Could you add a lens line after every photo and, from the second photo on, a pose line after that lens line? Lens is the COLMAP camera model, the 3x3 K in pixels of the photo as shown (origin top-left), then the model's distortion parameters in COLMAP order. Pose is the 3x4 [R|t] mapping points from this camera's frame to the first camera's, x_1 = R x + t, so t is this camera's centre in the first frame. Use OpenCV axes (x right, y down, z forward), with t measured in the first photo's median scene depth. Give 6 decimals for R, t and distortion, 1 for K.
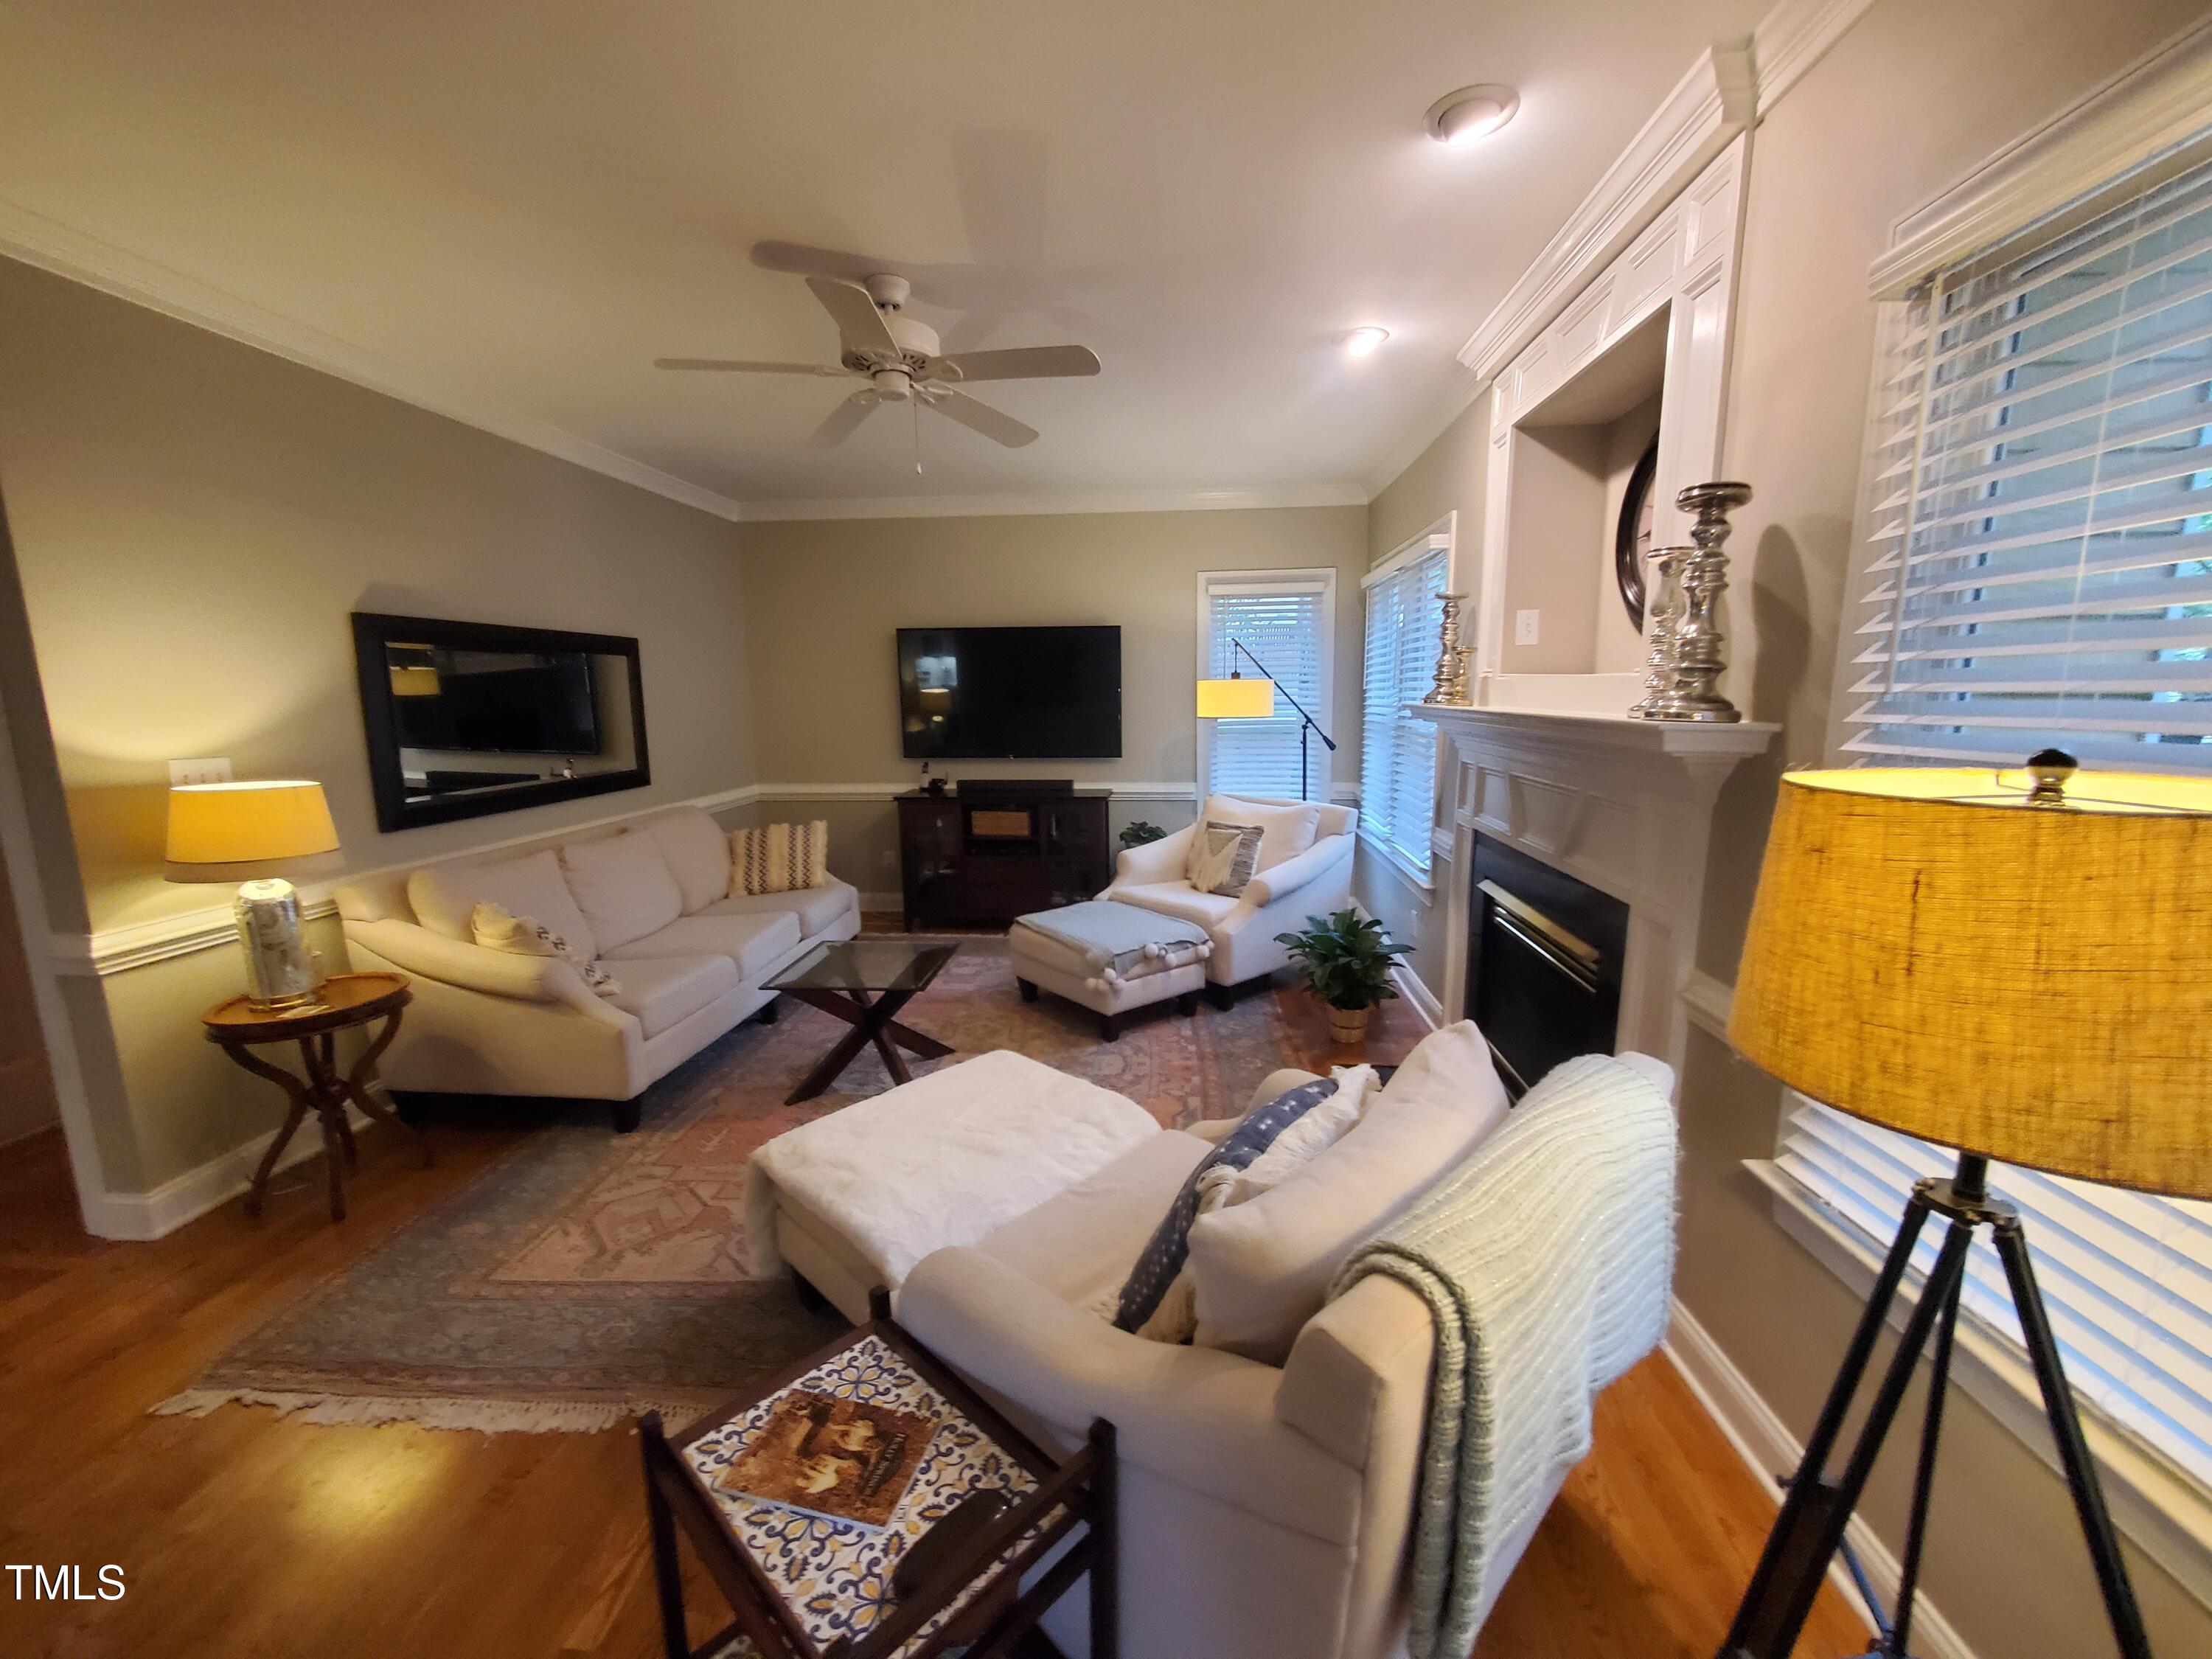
lens RADIAL K [[877.8, 0, 1099.3], [0, 877.8, 833.0], [0, 0, 1]] dist [-0.002738, 0.000124]
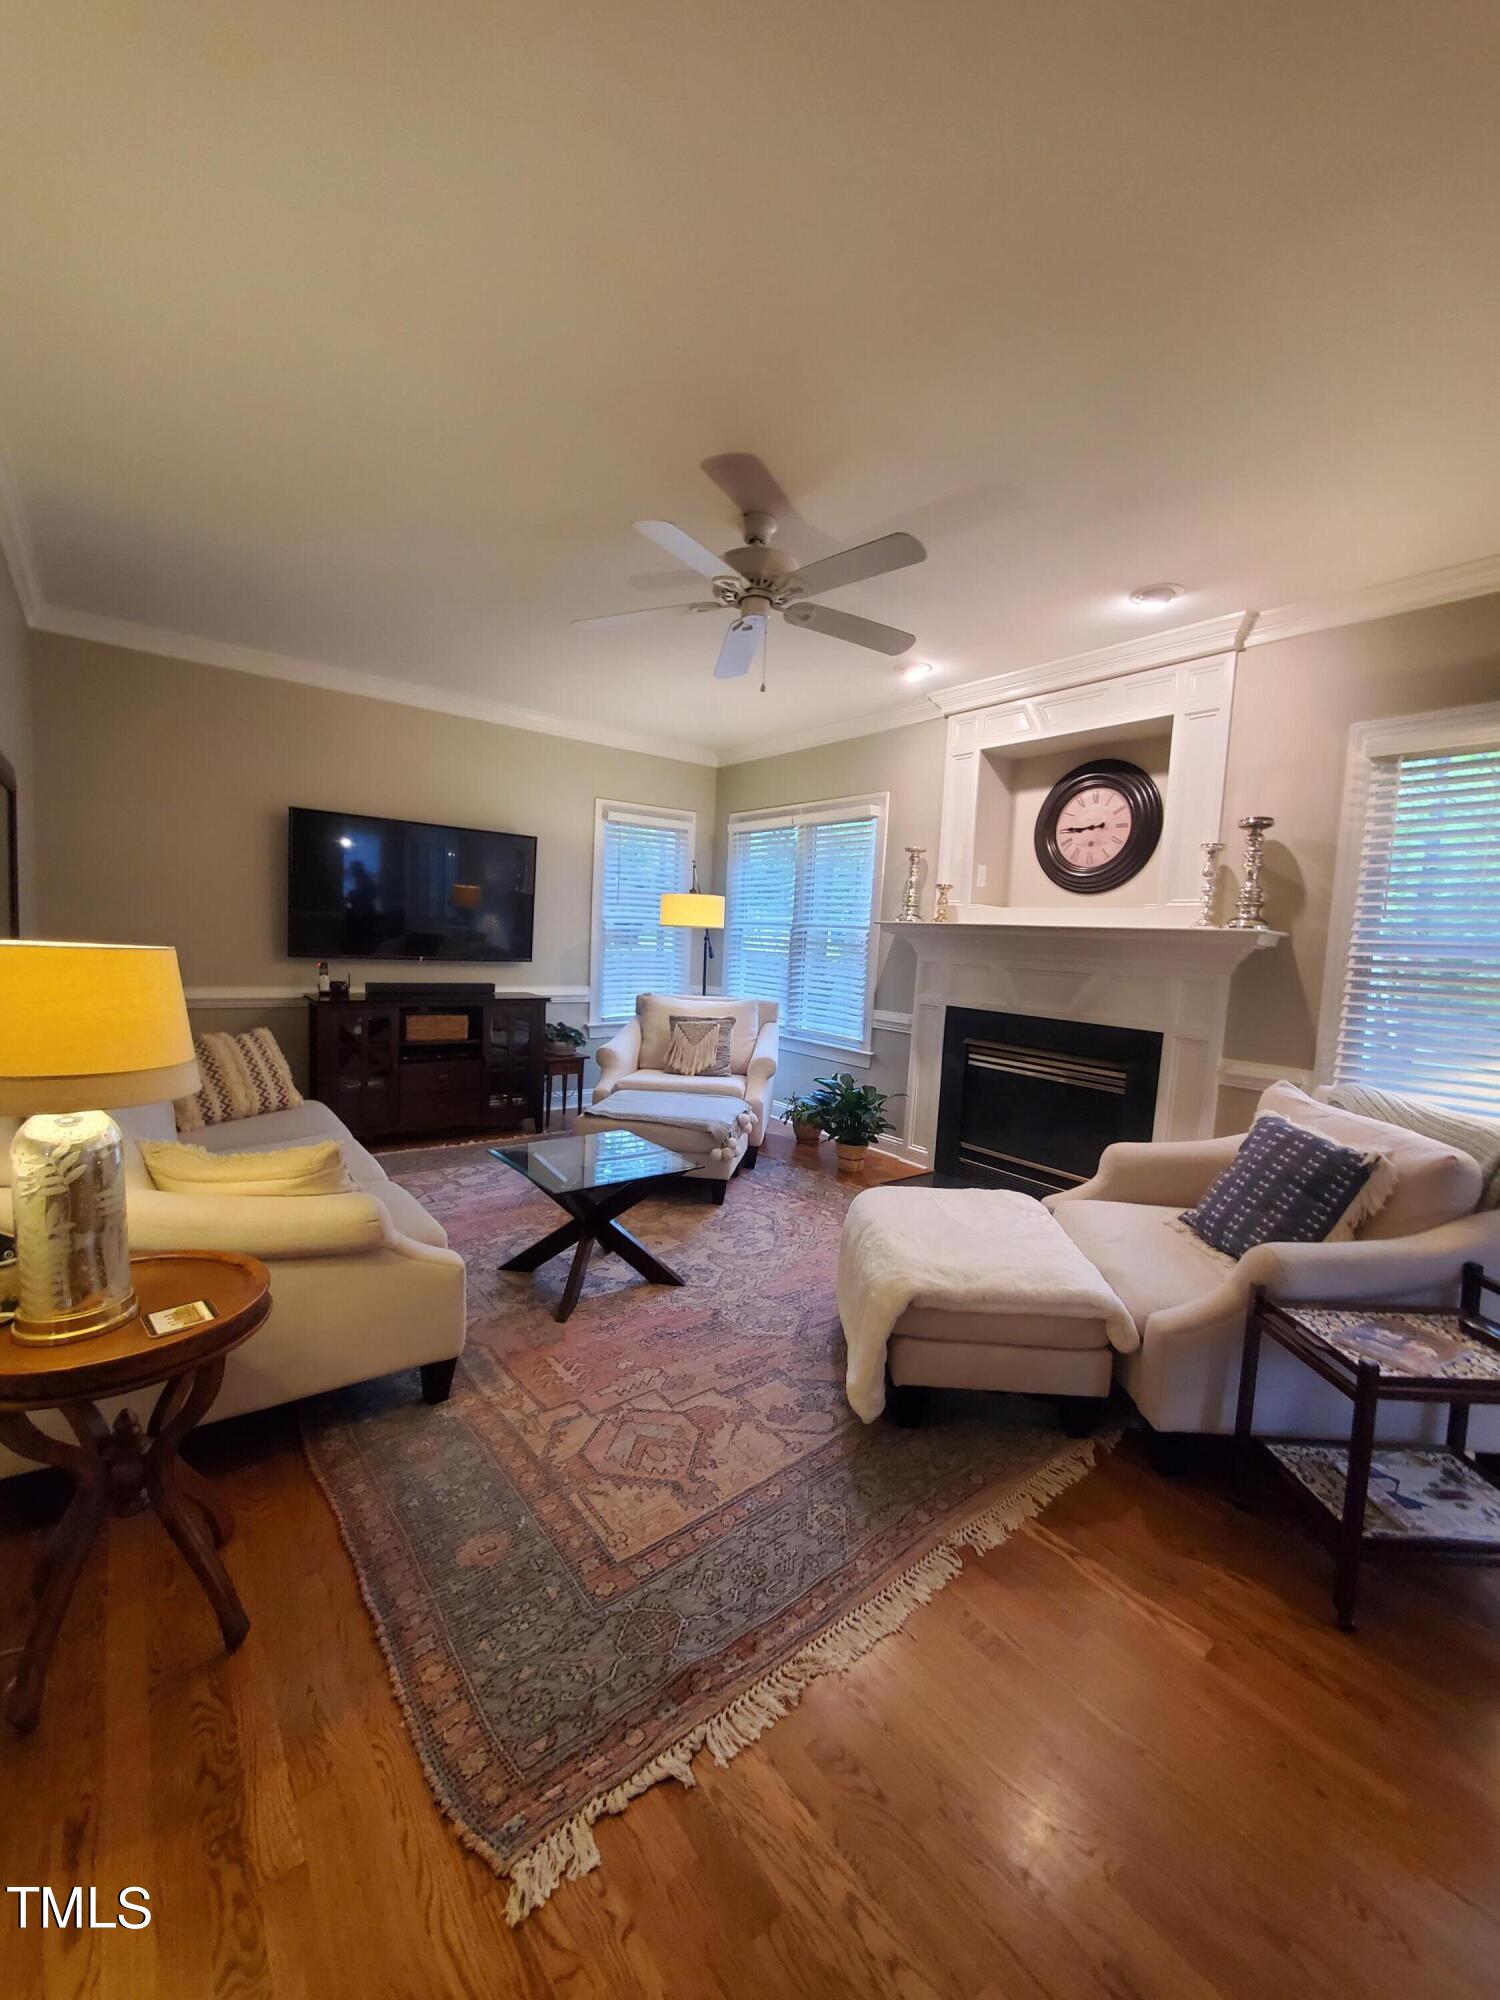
lens RADIAL K [[793.6, 0, 750.0], [0, 793.6, 1000.0], [0, 0, 1]] dist [-0.002738, 0.000124]
pose [[0.732603, -0.012204, 0.680546, -0.517258], [0.055041, 0.997627, -0.041361, 0.015524], [-0.678427, 0.067759, 0.731537, 0.166270]]
